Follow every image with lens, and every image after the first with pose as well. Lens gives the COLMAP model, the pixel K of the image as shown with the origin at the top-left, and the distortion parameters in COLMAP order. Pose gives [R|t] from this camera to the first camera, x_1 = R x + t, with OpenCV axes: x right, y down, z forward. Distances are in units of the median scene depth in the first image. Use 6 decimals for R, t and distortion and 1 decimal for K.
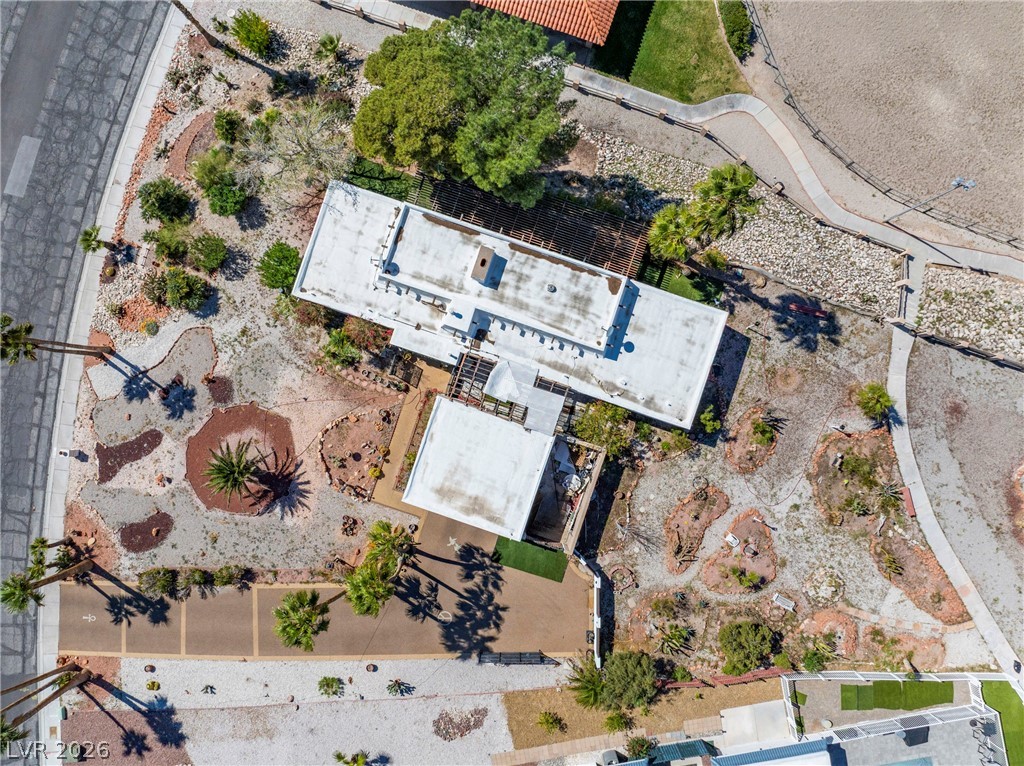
lens RADIAL K [[735.4, 0, 512.0], [0, 735.4, 383.0], [0, 0, 1]] dist [-0.041817, -0.004235]
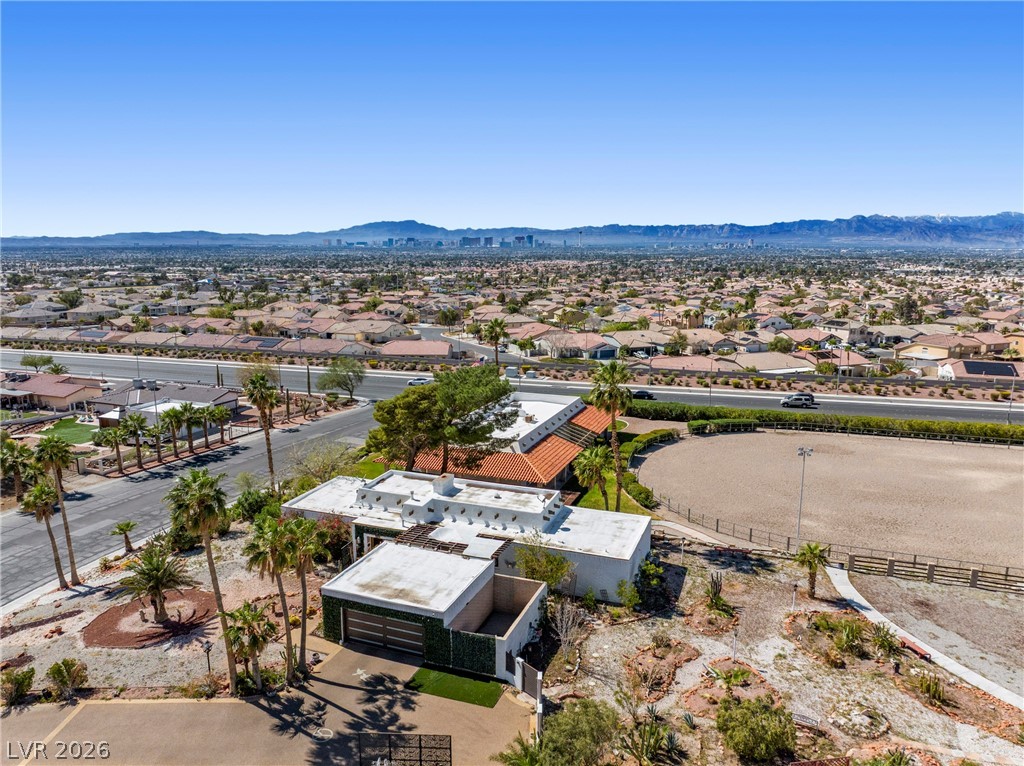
lens RADIAL K [[720.8, 0, 512.0], [0, 720.8, 383.0], [0, 0, 1]] dist [-0.034841, -0.002572]
pose [[0.999245, 0.010135, -0.037512, 0.110418], [-0.038790, 0.203668, -0.978271, 0.909547], [-0.002275, 0.978987, 0.203908, 0.531772]]
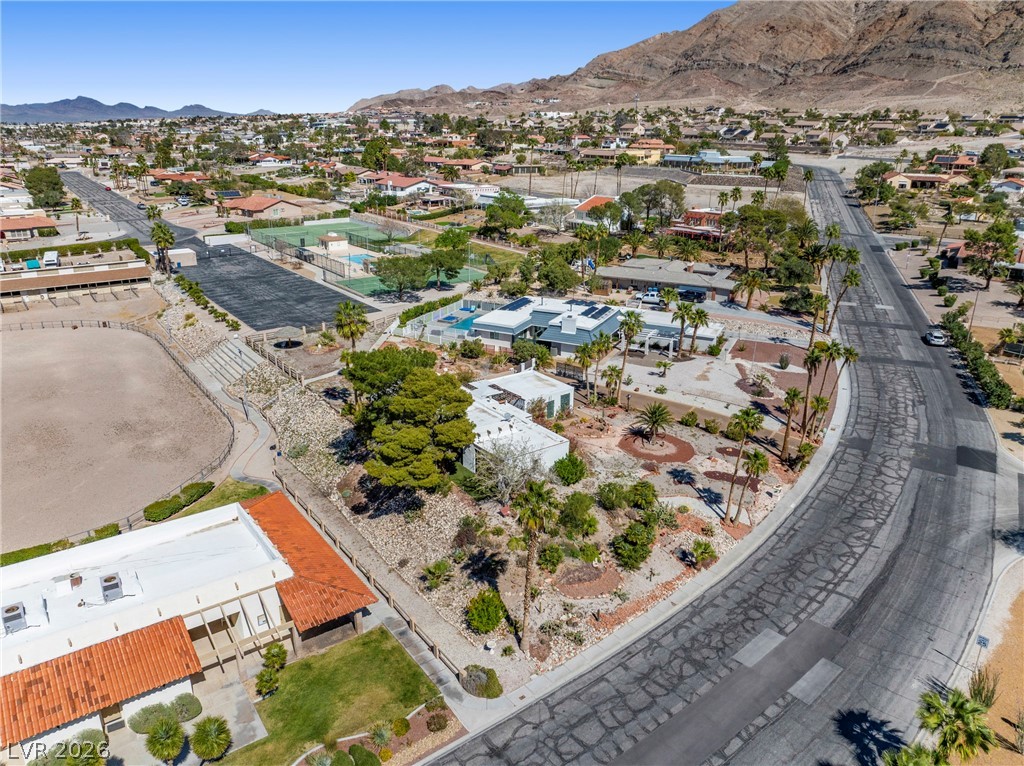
lens RADIAL K [[720.8, 0, 512.0], [0, 720.8, 383.0], [0, 0, 1]] dist [-0.034841, -0.002572]
pose [[-0.822318, -0.198893, 0.533137, -0.909926], [0.568619, -0.251711, 0.783143, -1.235411], [-0.021565, 0.947145, 0.320081, 0.393484]]
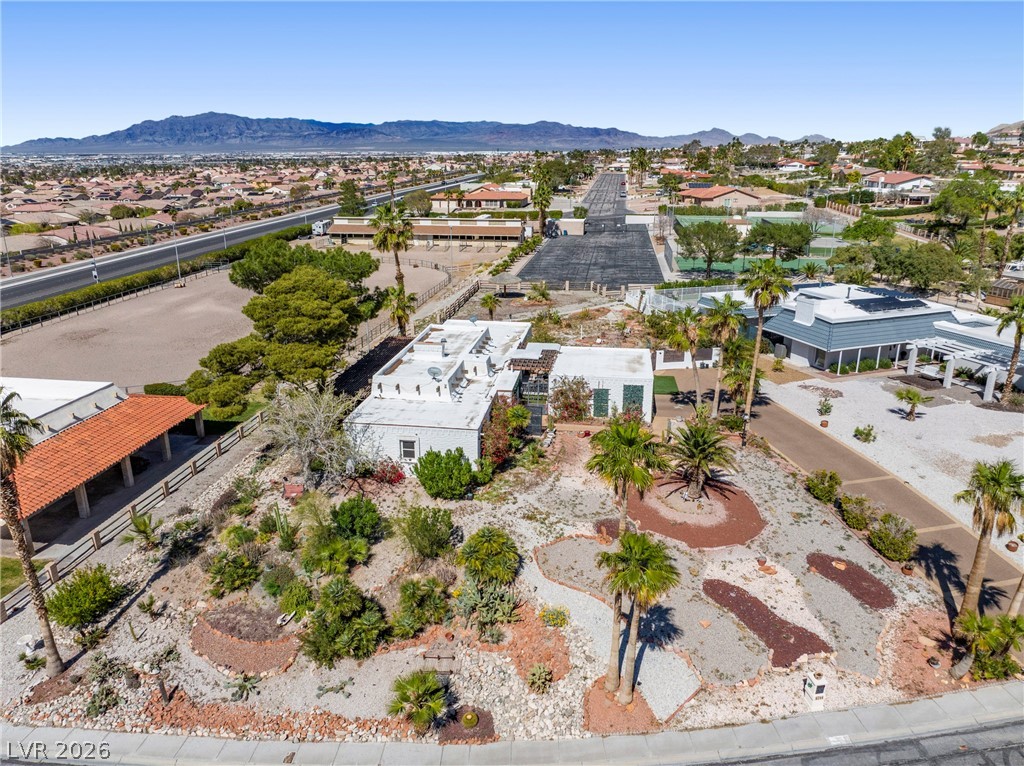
lens RADIAL K [[718.1, 0, 518.0], [0, 718.1, 382.8], [0, 0, 1]] dist [-0.031734, 0.000898]
pose [[-0.193877, -0.299147, 0.934303, -1.028053], [0.980815, -0.039343, 0.190932, -0.220942], [-0.020358, 0.953396, 0.301035, 0.646515]]
